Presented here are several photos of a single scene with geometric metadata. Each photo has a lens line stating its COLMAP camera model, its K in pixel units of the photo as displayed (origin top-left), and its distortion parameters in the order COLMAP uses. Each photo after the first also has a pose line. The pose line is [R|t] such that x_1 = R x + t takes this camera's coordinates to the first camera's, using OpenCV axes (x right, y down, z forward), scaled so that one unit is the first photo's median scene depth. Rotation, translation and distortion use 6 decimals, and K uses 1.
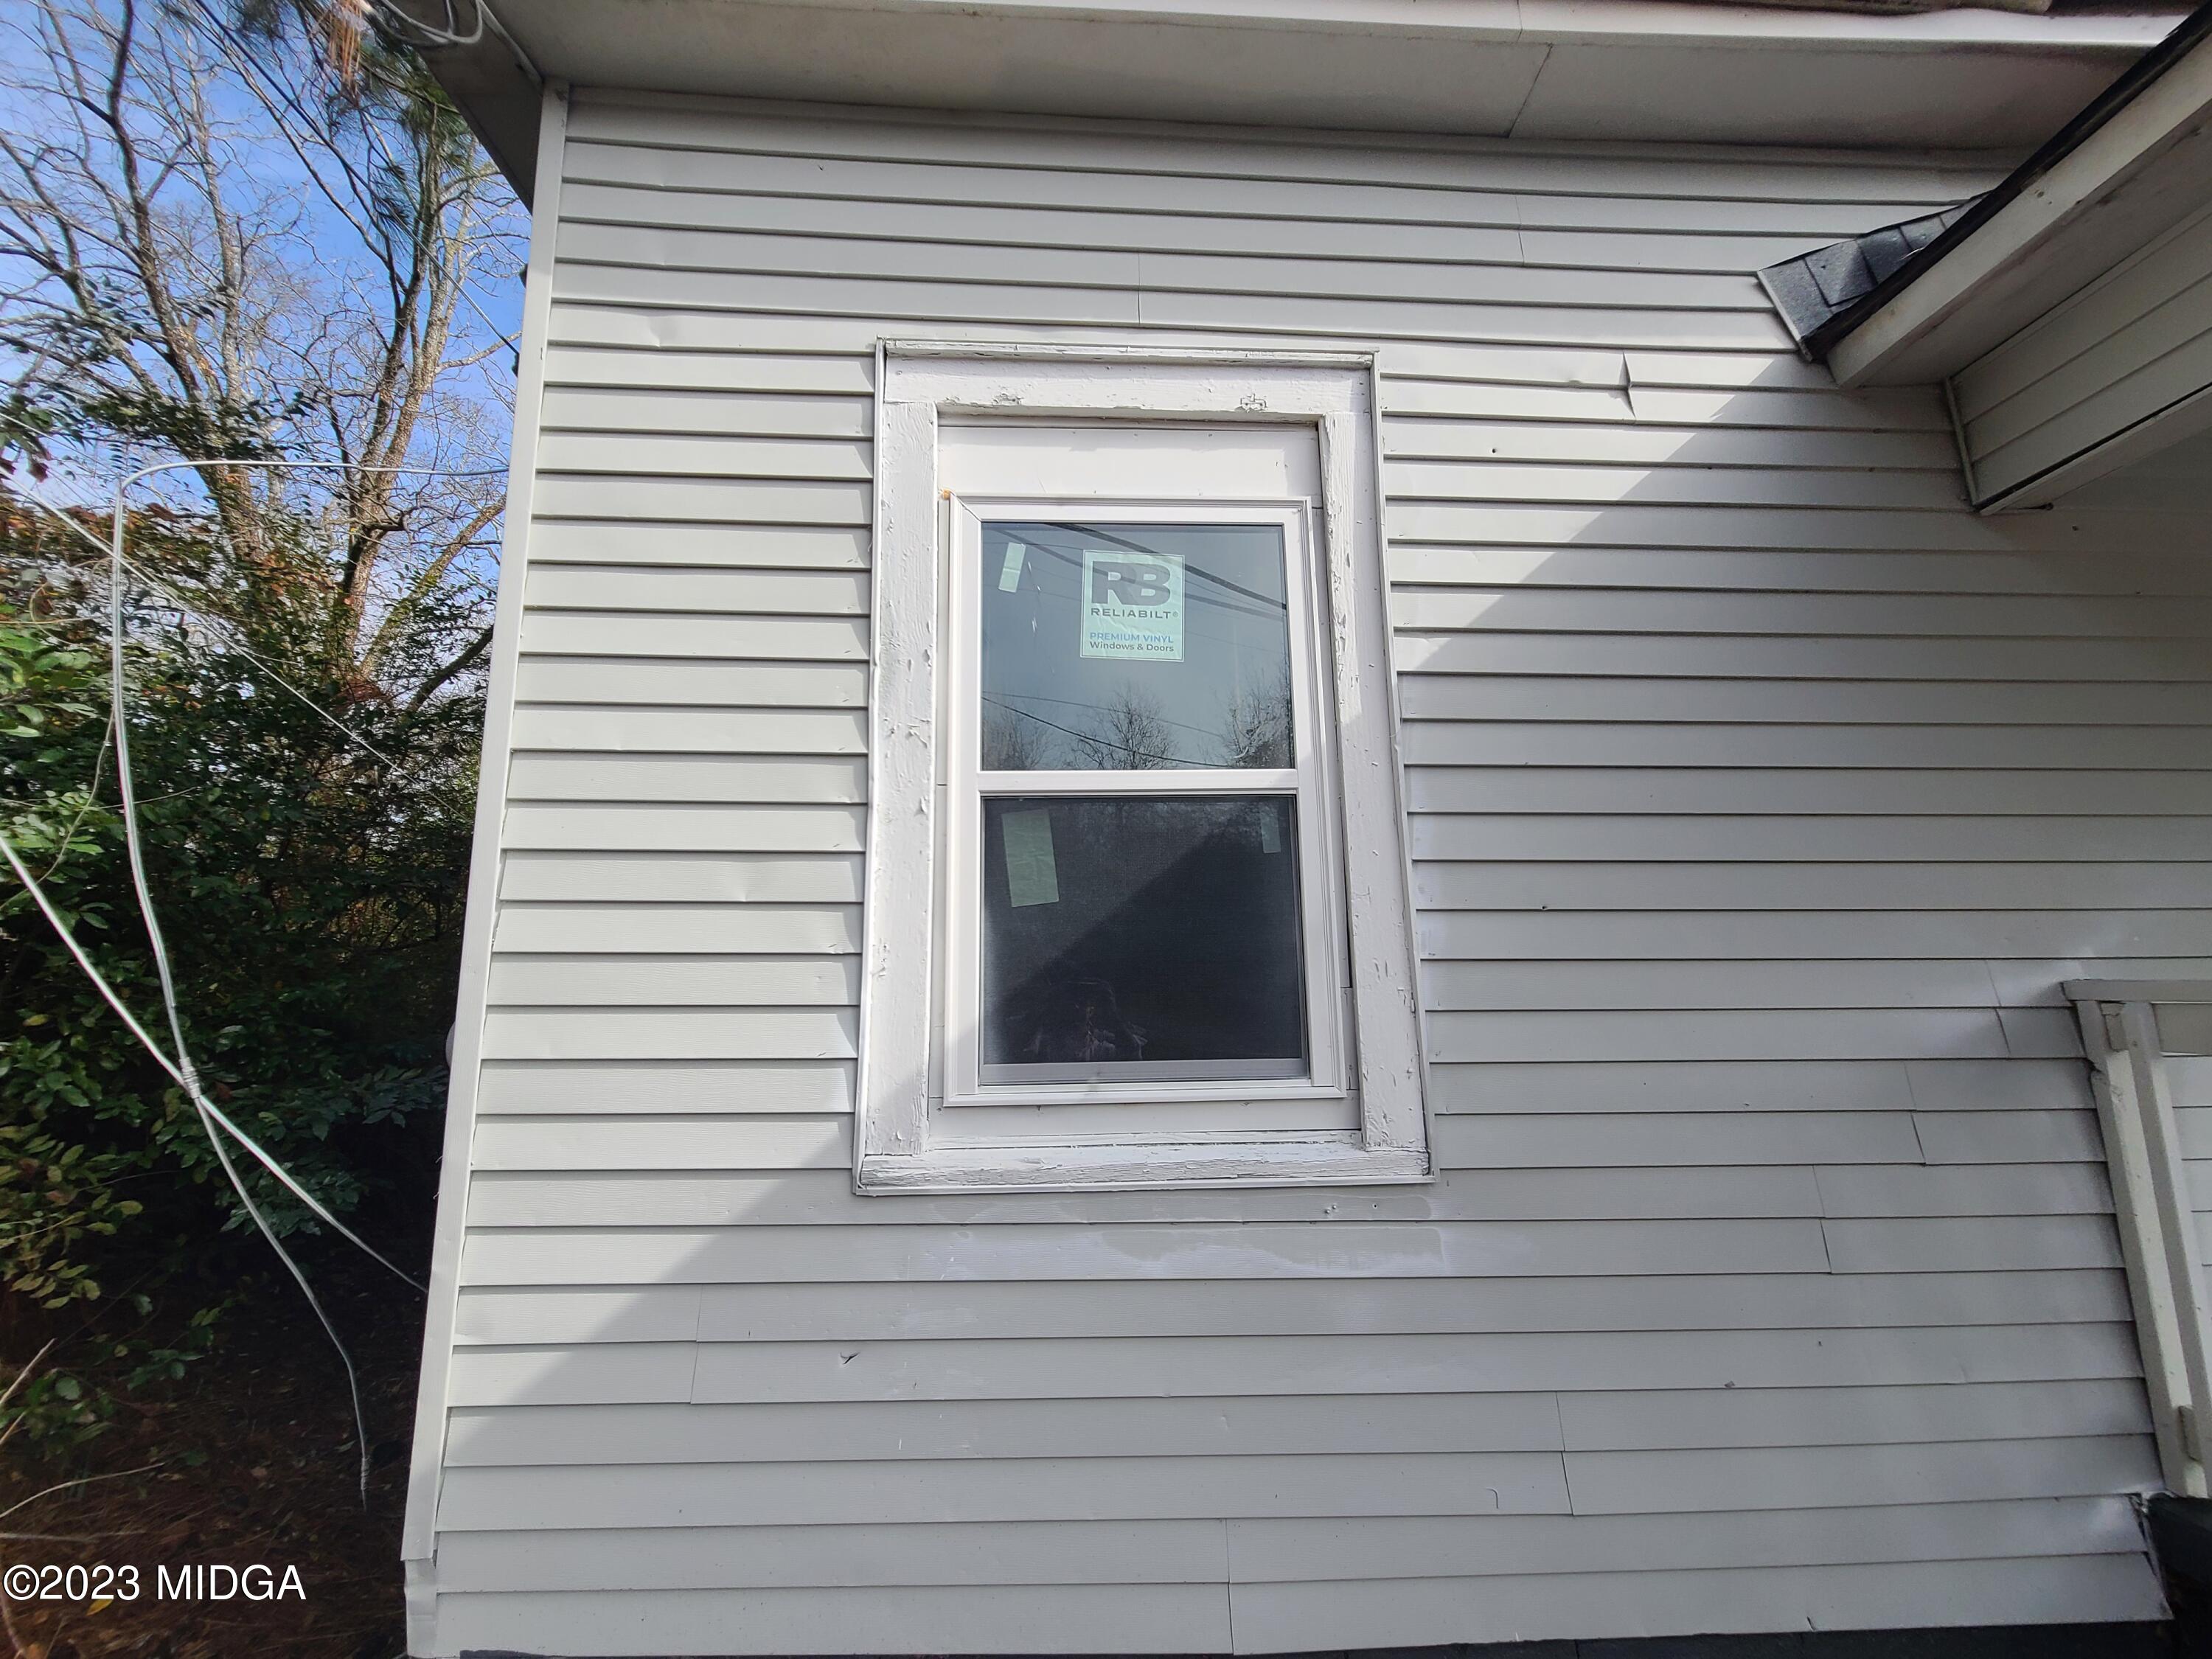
lens RADIAL K [[901.2, 0, 1103.5], [0, 901.2, 819.4], [0, 0, 1]] dist [-0.000016, 0.000084]
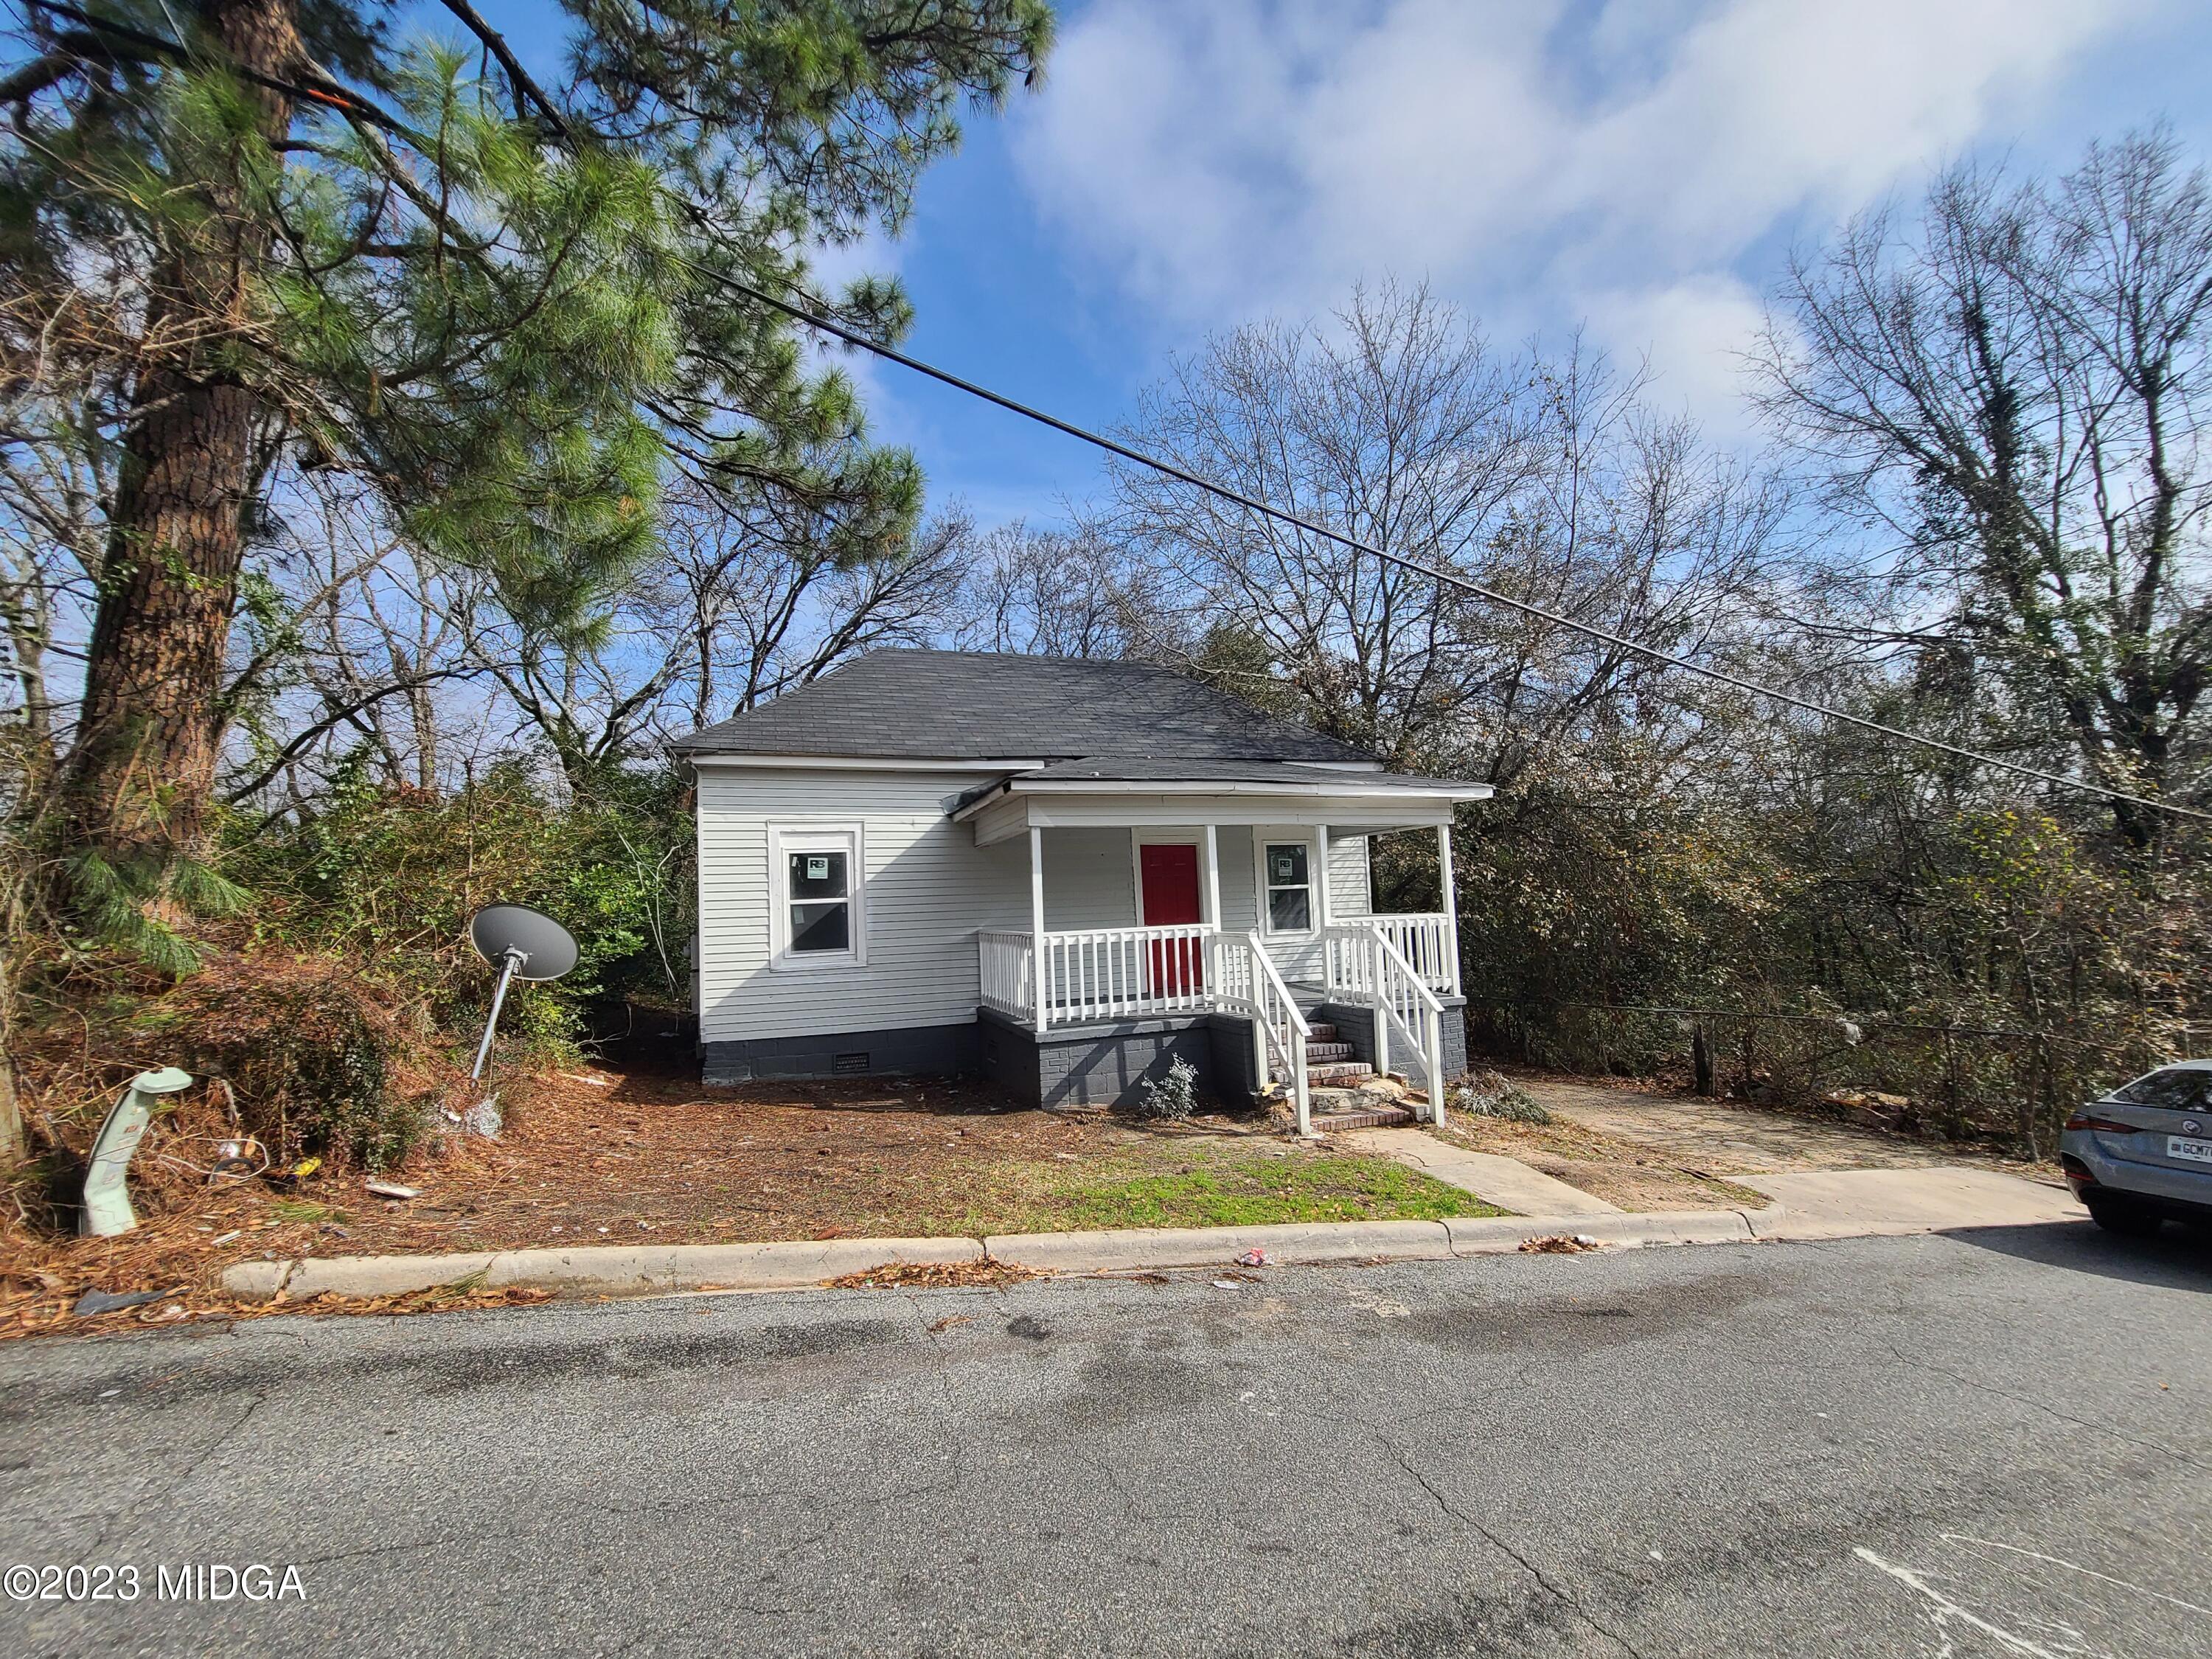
lens RADIAL K [[908.5, 0, 1102.4], [0, 908.5, 829.0], [0, 0, 1]] dist [0.000914, 0.000049]
pose [[0.956346, -0.007302, 0.292146, 0.078100], [-0.014771, 0.997202, 0.073278, -0.952884], [-0.291864, -0.074395, 0.953562, -5.000510]]
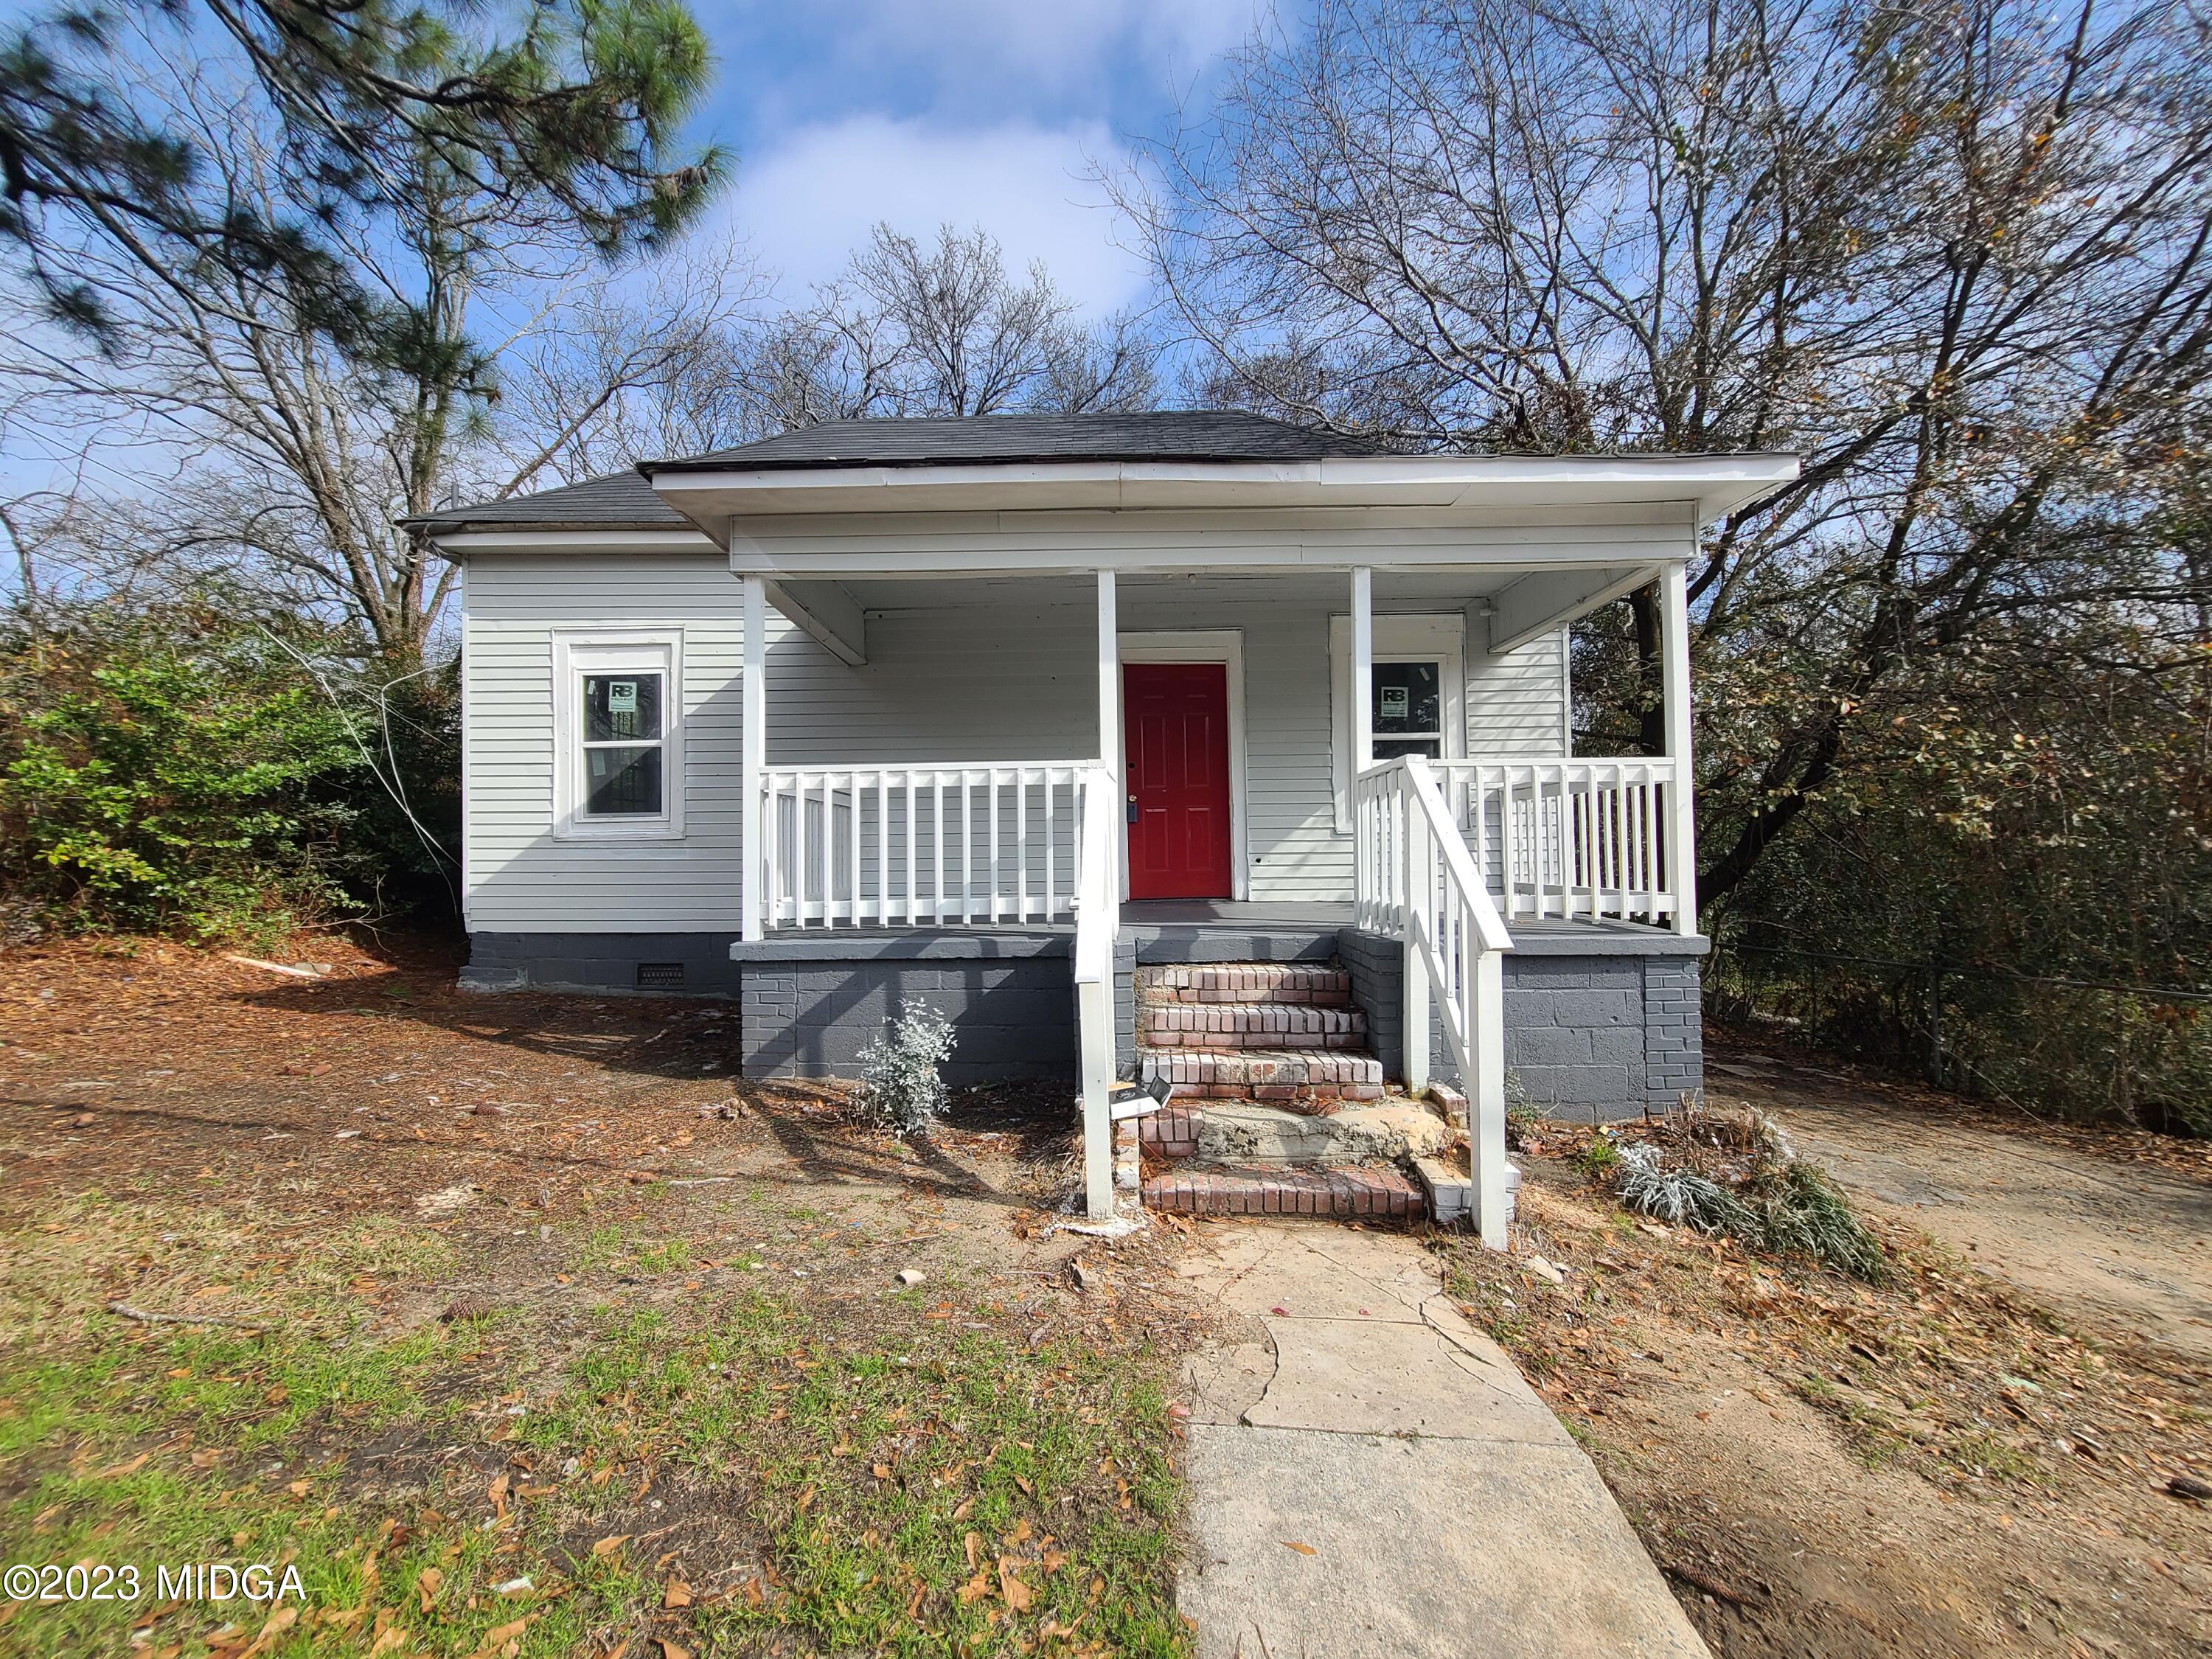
lens RADIAL K [[908.5, 0, 1102.4], [0, 908.5, 829.0], [0, 0, 1]] dist [0.000914, 0.000049]
pose [[0.997504, -0.007523, -0.070204, 2.446956], [0.017248, 0.990146, 0.138976, -0.193760], [0.068467, -0.139840, 0.987804, -2.885551]]
